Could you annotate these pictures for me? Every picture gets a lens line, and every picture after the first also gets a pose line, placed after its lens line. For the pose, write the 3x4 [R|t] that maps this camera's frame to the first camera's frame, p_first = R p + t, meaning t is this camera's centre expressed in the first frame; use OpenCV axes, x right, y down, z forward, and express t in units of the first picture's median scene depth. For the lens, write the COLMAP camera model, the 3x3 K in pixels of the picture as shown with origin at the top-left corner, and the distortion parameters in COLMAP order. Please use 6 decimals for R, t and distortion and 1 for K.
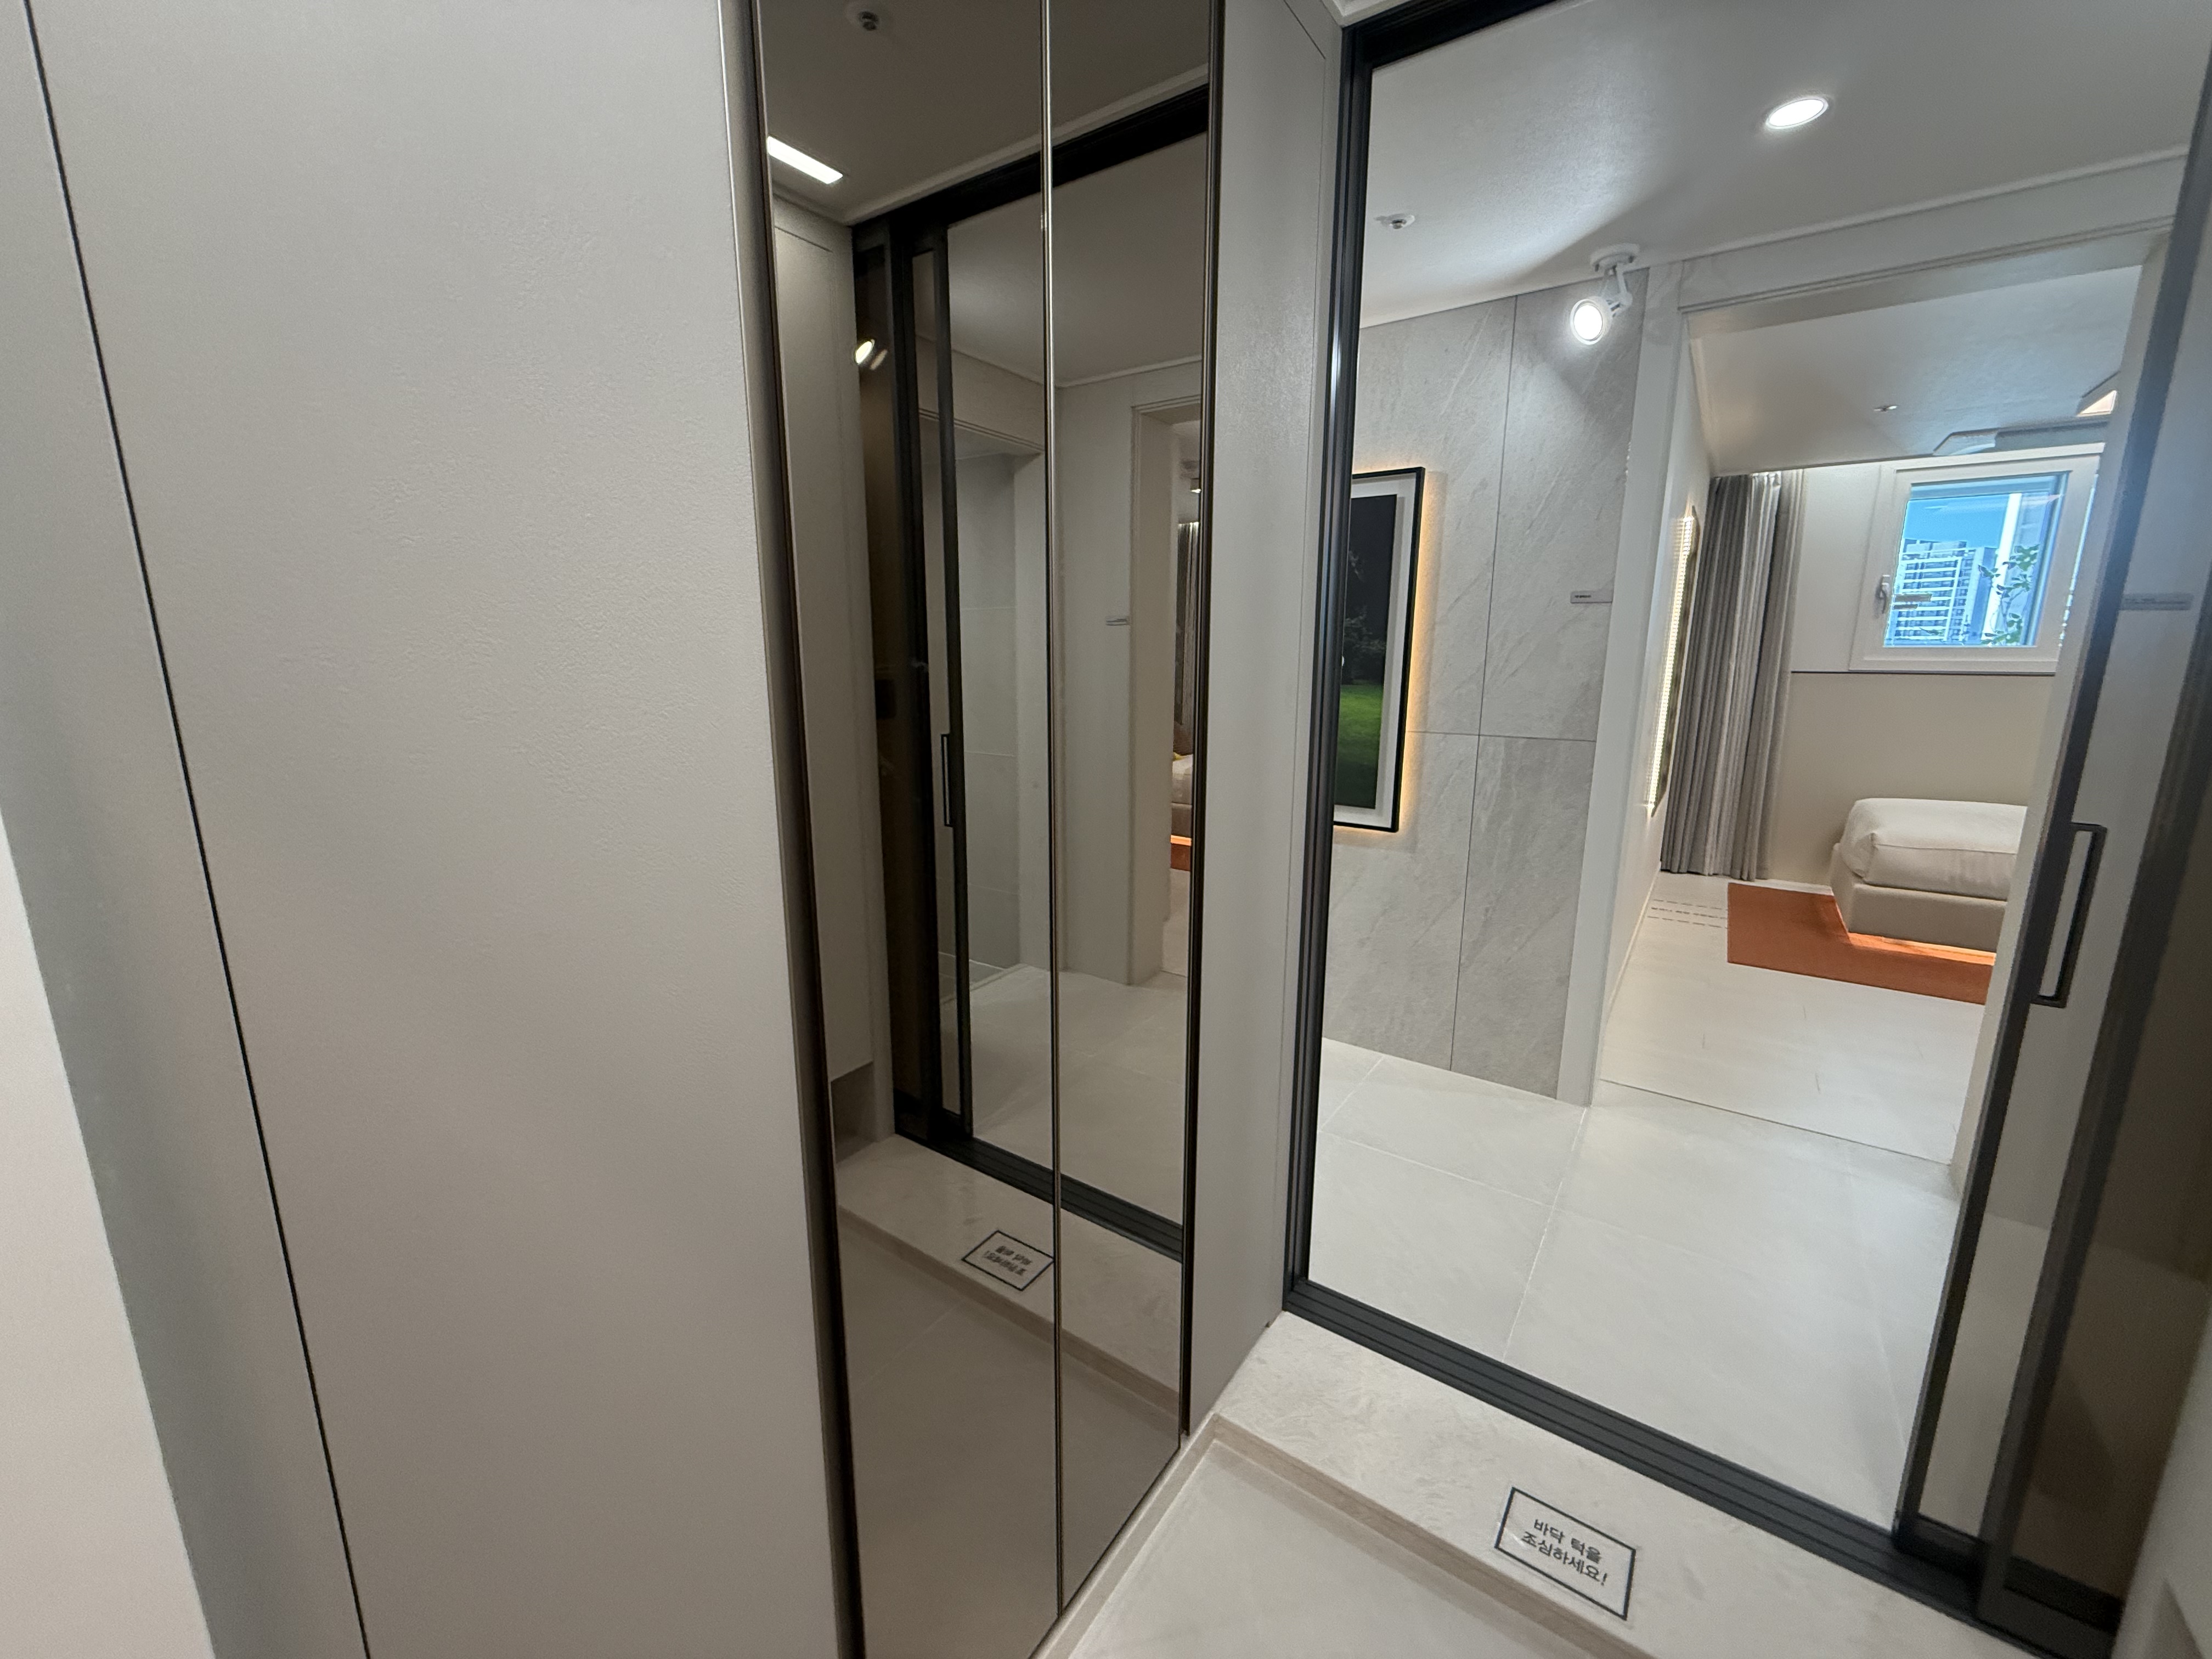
lens RADIAL K [[881.8, 0, 1096.7], [0, 881.8, 823.5], [0, 0, 1]] dist [-0.002585, -0.000075]
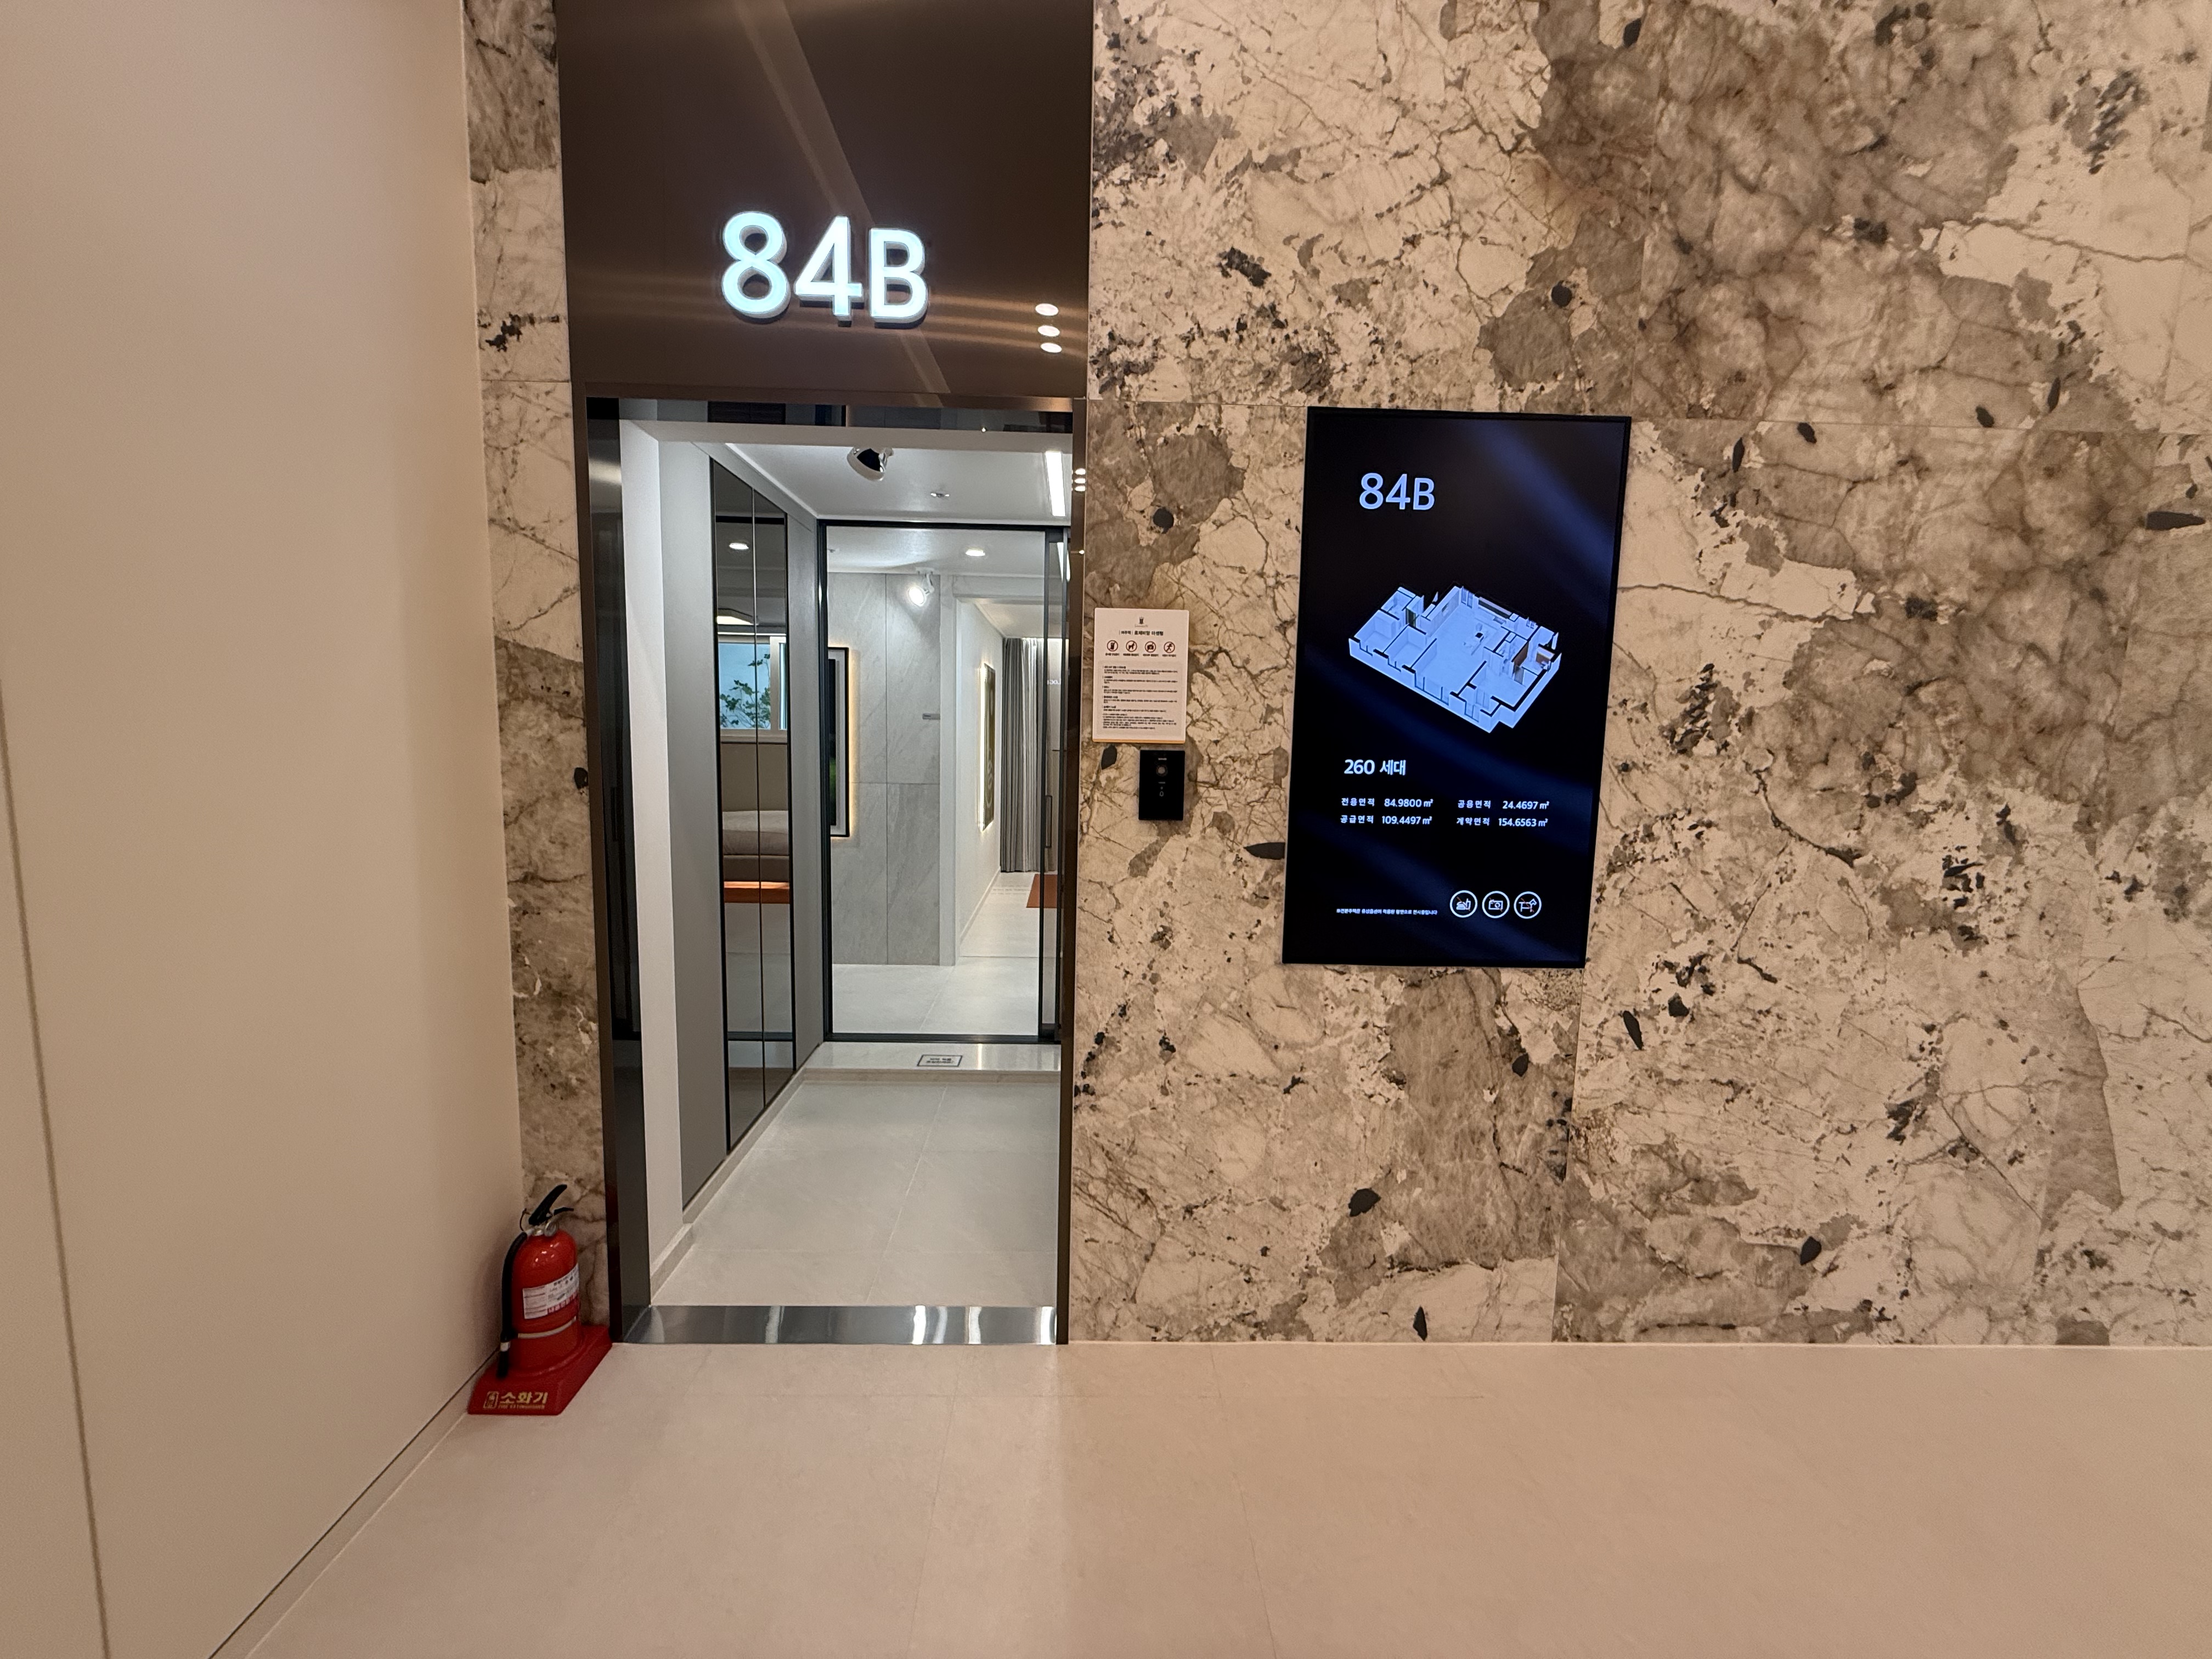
lens RADIAL K [[881.8, 0, 1096.7], [0, 881.8, 823.5], [0, 0, 1]] dist [-0.002585, -0.000075]
pose [[0.802556, -0.048030, 0.594640, -0.351002], [0.097235, 0.993956, -0.050951, 0.130827], [-0.588599, 0.098711, 0.802376, -0.815849]]
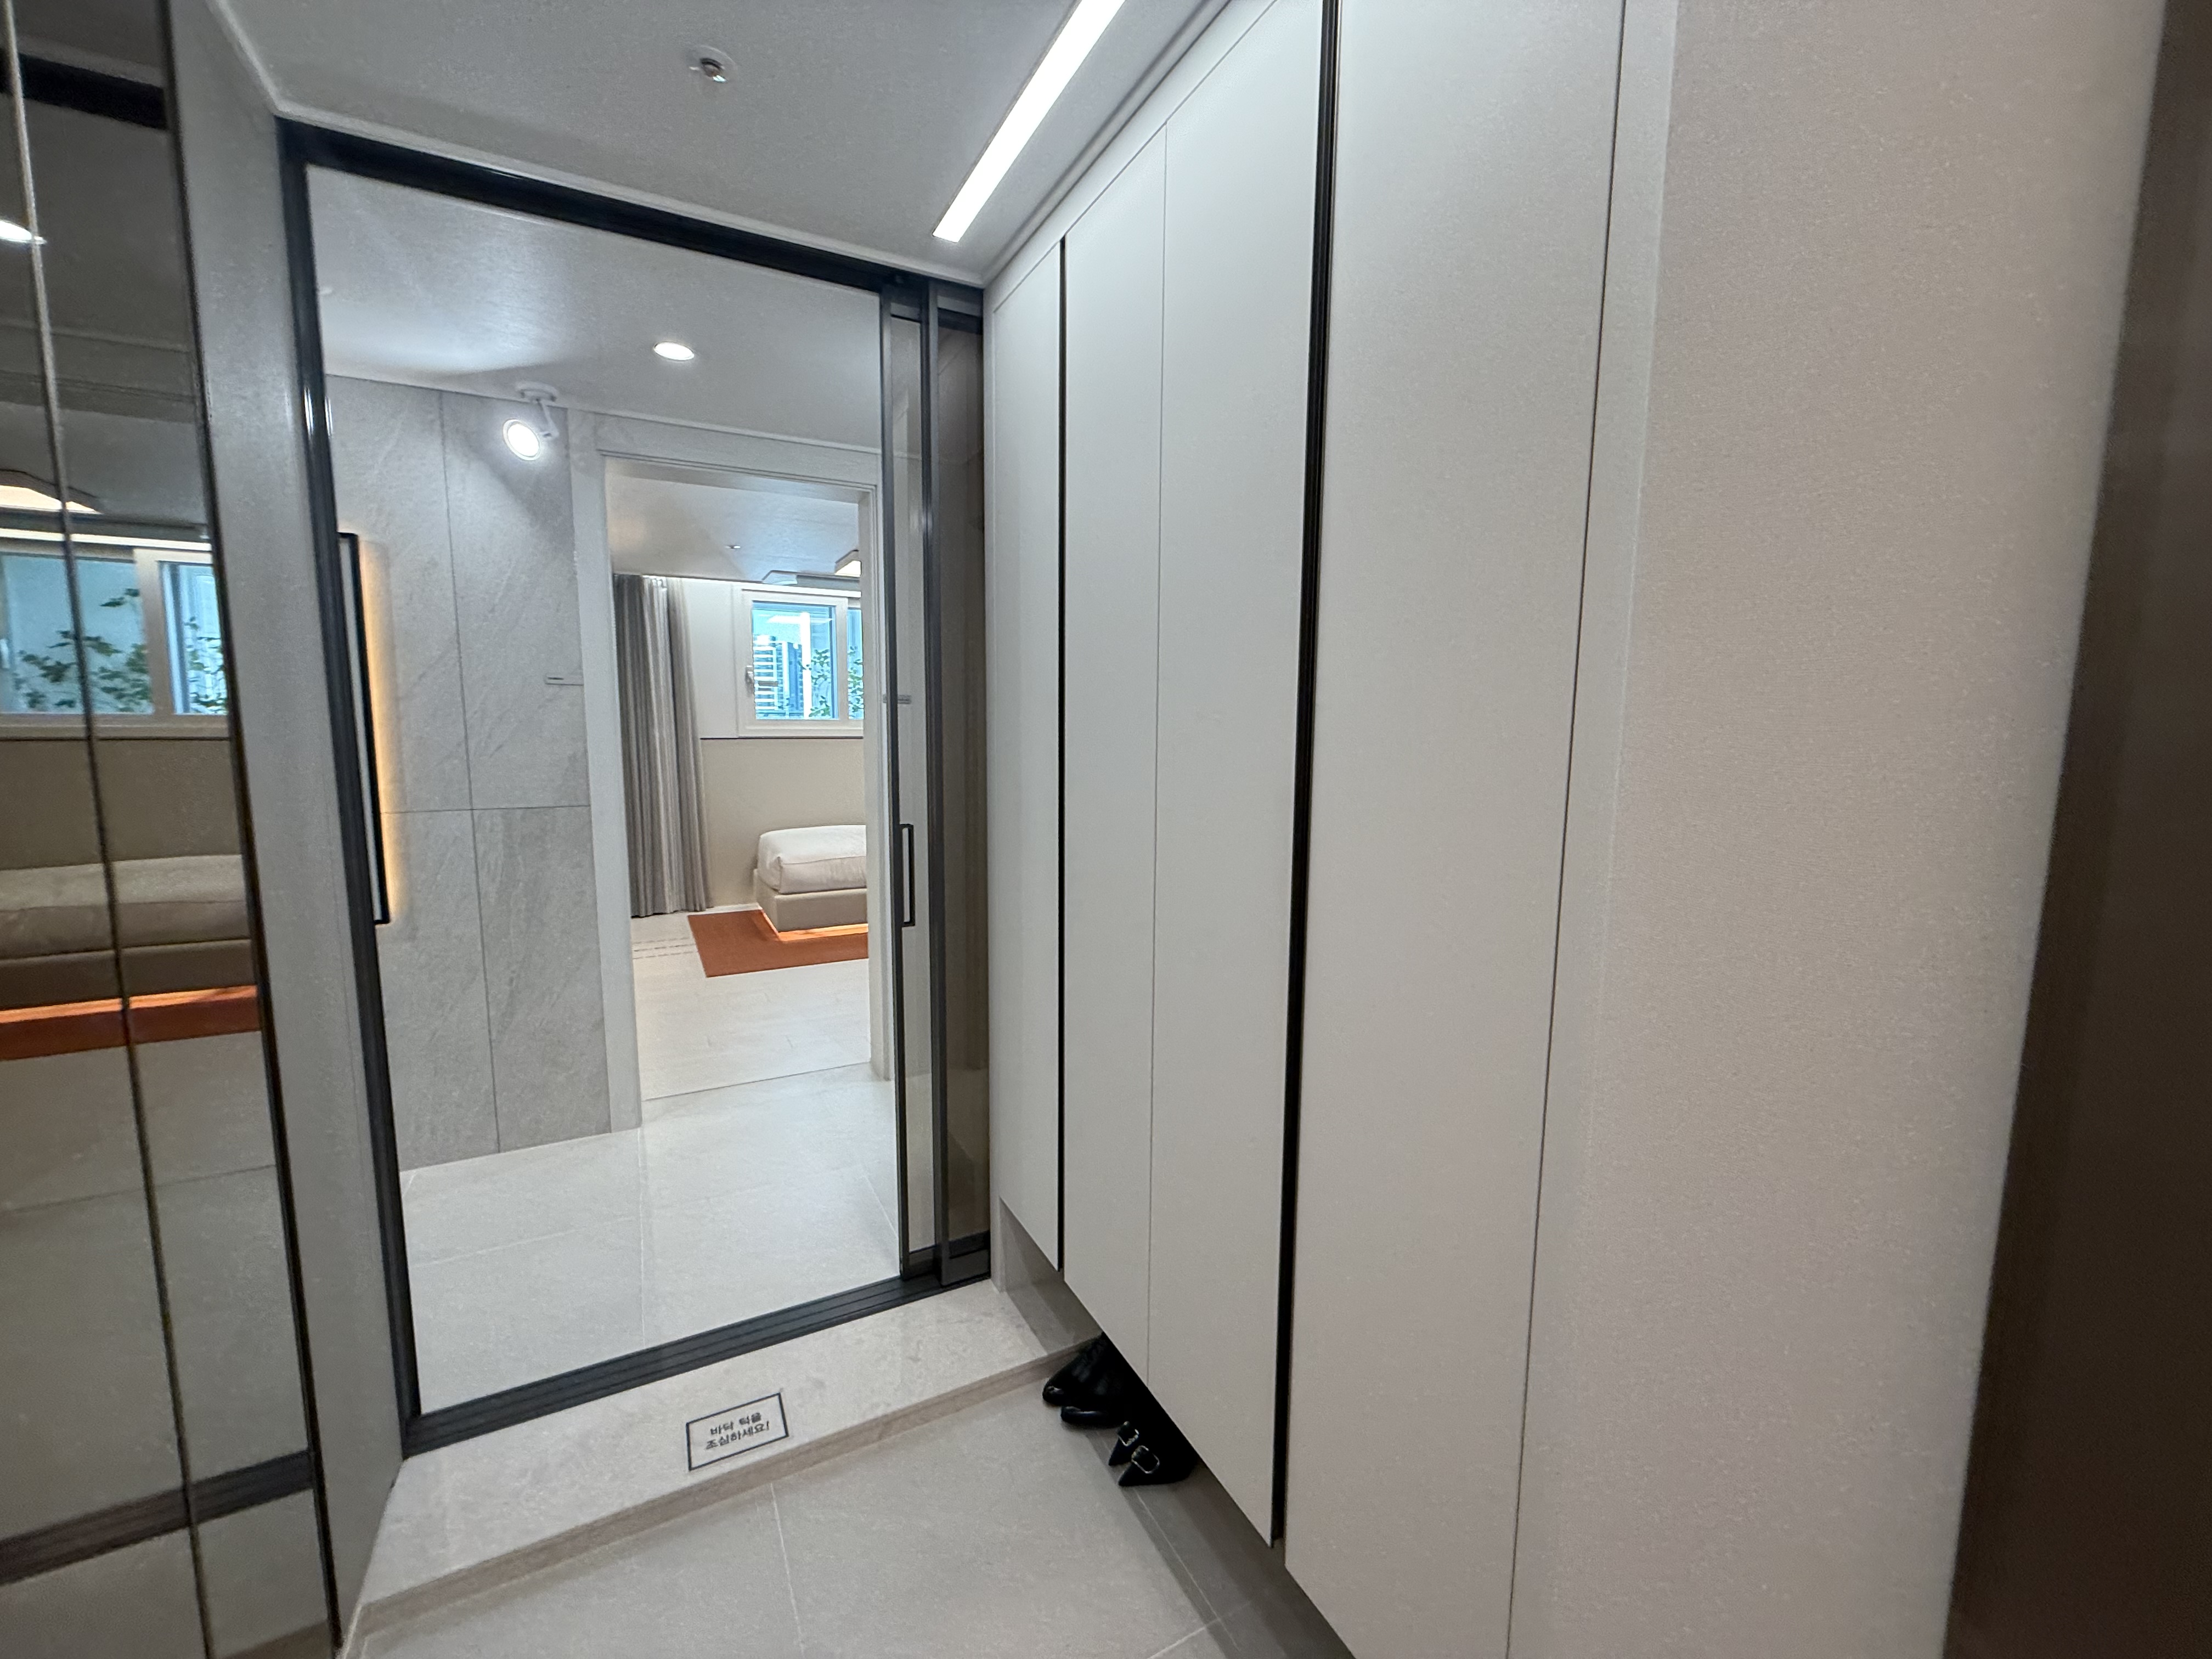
lens RADIAL K [[881.8, 0, 1096.7], [0, 881.8, 823.5], [0, 0, 1]] dist [-0.002585, -0.000075]
pose [[0.449498, -0.104096, 0.887195, -0.134497], [0.169561, 0.985073, 0.029671, 0.005544], [-0.877041, 0.137097, 0.460439, -0.080684]]
